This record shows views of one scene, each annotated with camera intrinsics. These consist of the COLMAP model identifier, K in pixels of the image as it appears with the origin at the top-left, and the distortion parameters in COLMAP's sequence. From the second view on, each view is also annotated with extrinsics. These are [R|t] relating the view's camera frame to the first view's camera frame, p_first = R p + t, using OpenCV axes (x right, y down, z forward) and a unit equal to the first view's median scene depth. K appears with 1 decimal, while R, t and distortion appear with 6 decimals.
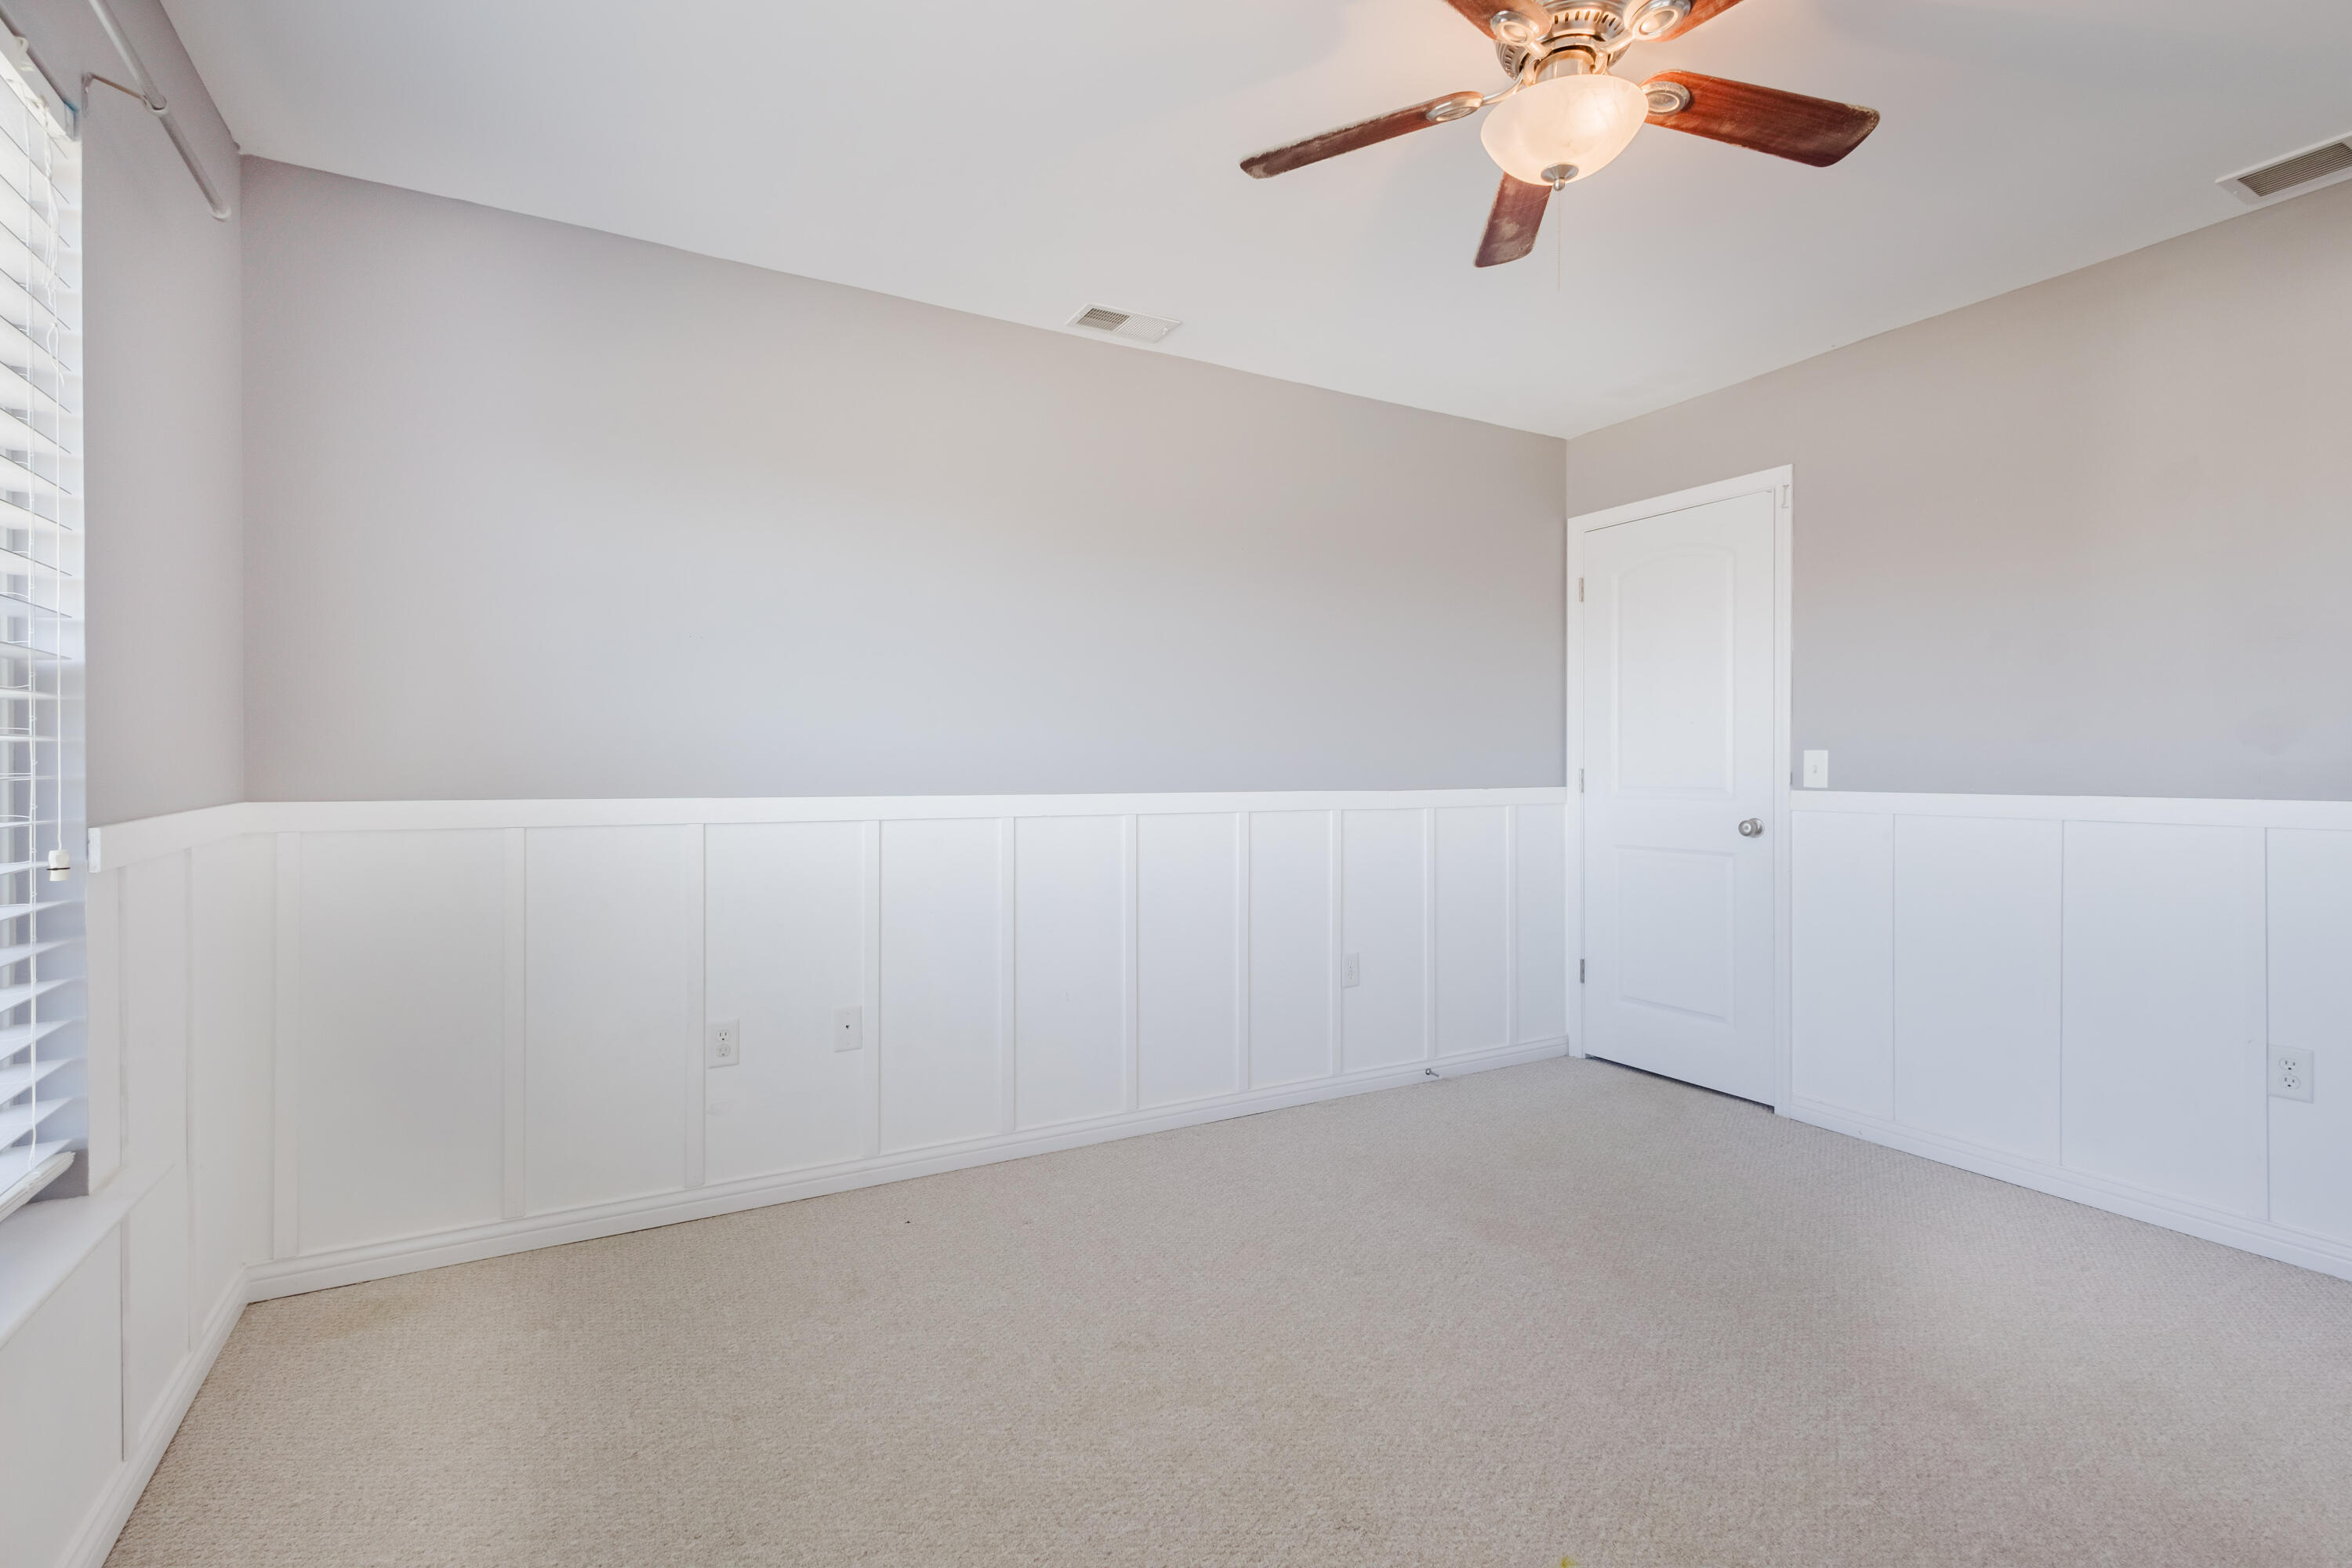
lens RADIAL K [[1079.3, 0, 1179.4], [0, 1079.3, 778.9], [0, 0, 1]] dist [0.009921, -0.000926]
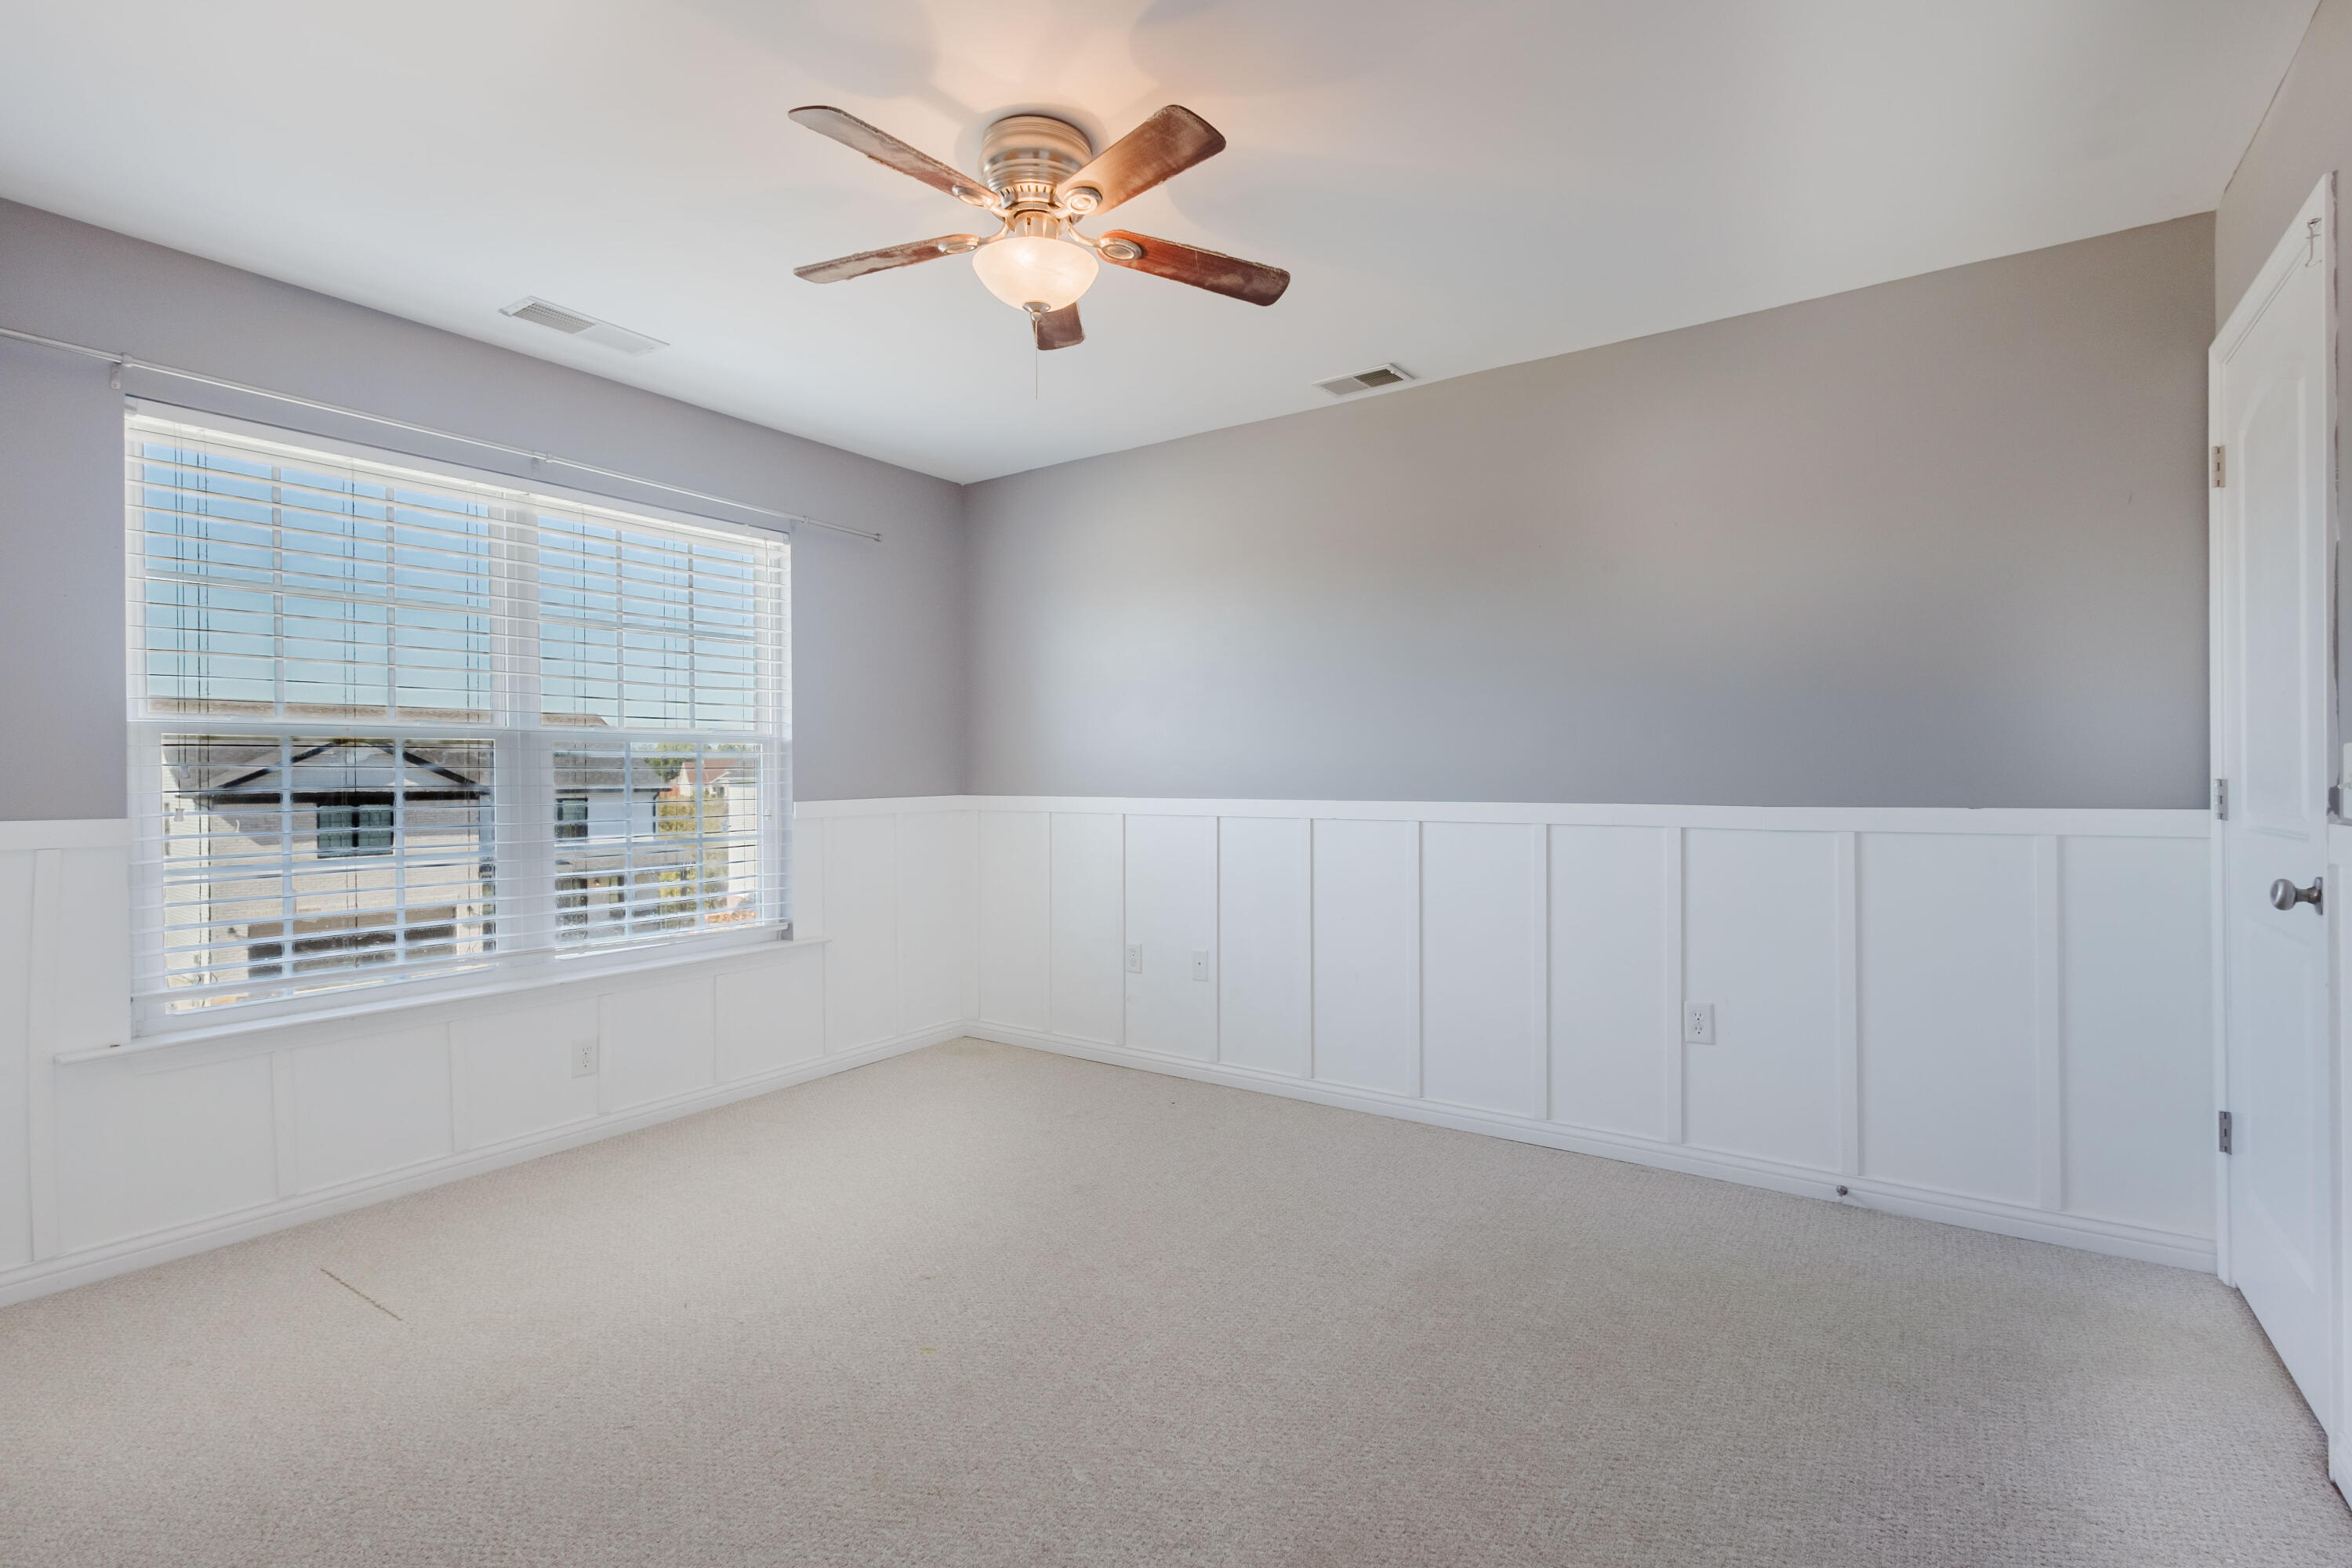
lens RADIAL K [[1079.3, 0, 1176.6], [0, 1079.3, 780.5], [0, 0, 1]] dist [0.009921, -0.000926]
pose [[0.439761, 0.001555, -0.898113, 0.784526], [-0.006196, 0.999980, -0.001303, -0.005090], [0.898093, 0.006138, 0.439762, 0.300037]]
